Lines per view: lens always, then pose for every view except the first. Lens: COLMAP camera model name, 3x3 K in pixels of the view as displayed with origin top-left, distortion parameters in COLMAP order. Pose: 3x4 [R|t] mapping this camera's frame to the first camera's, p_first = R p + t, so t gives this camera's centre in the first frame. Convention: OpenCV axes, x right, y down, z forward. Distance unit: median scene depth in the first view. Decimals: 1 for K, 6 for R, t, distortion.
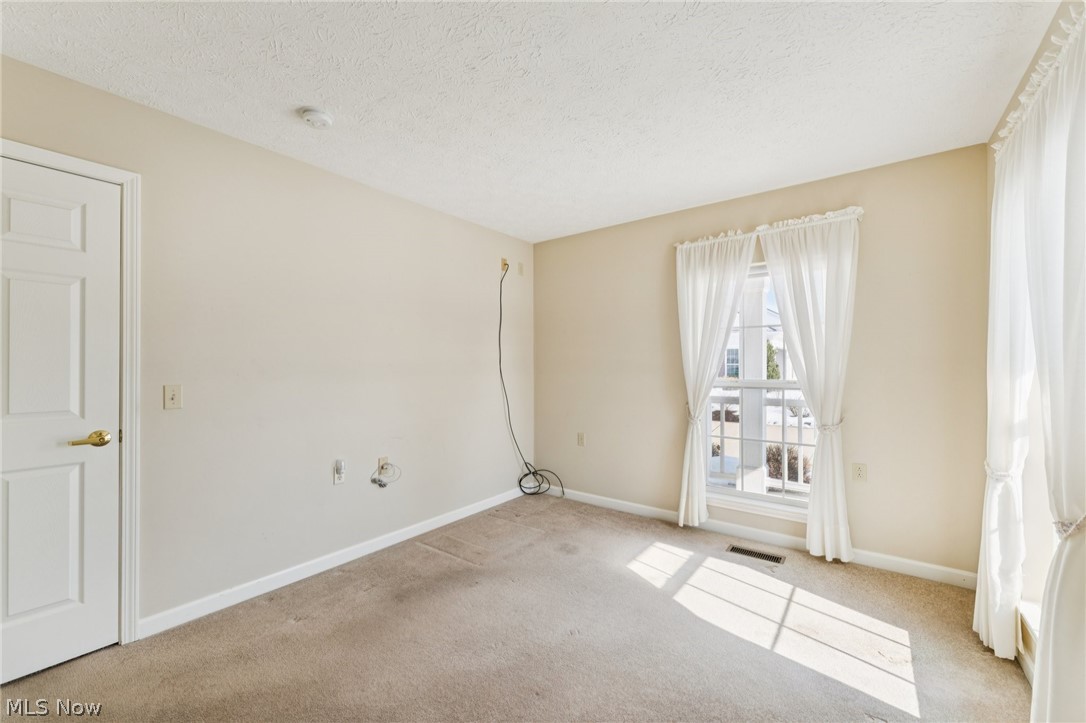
lens RADIAL K [[434.2, 0, 538.0], [0, 434.2, 365.9], [0, 0, 1]] dist [-0.002053, -0.000199]
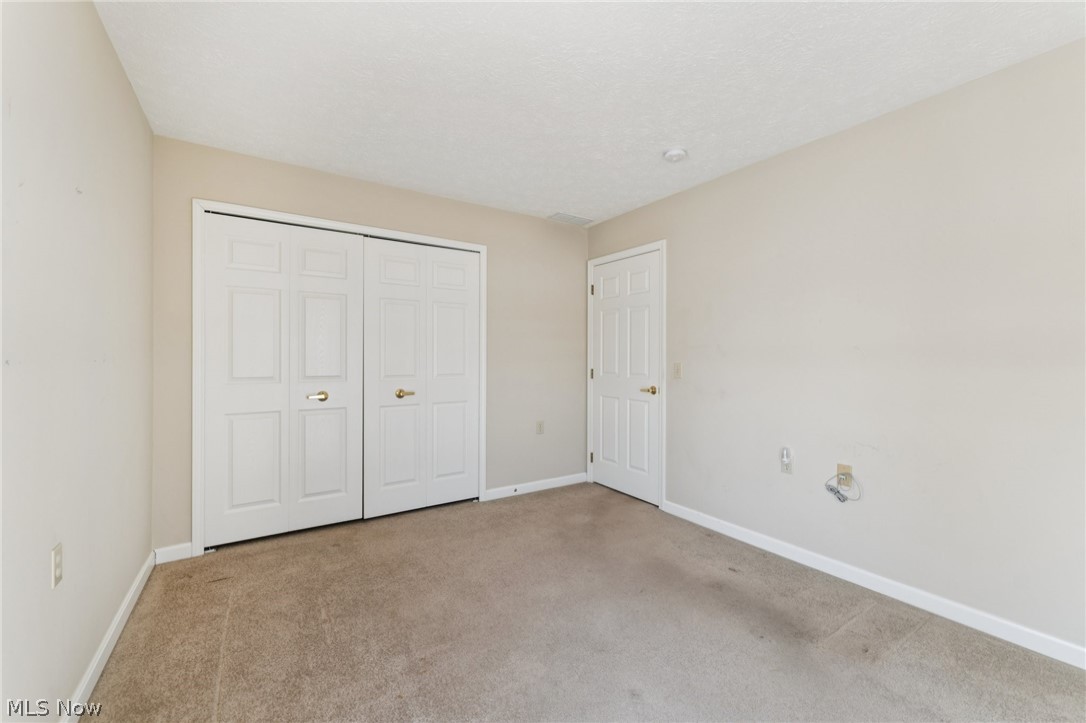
lens RADIAL K [[434.2, 0, 544.8], [0, 434.2, 355.3], [0, 0, 1]] dist [-0.002053, -0.000199]
pose [[-0.312124, 0.001346, -0.950040, 0.808064], [-0.003181, 0.999992, 0.002462, 0.013096], [0.950036, 0.003790, -0.312117, 1.025886]]
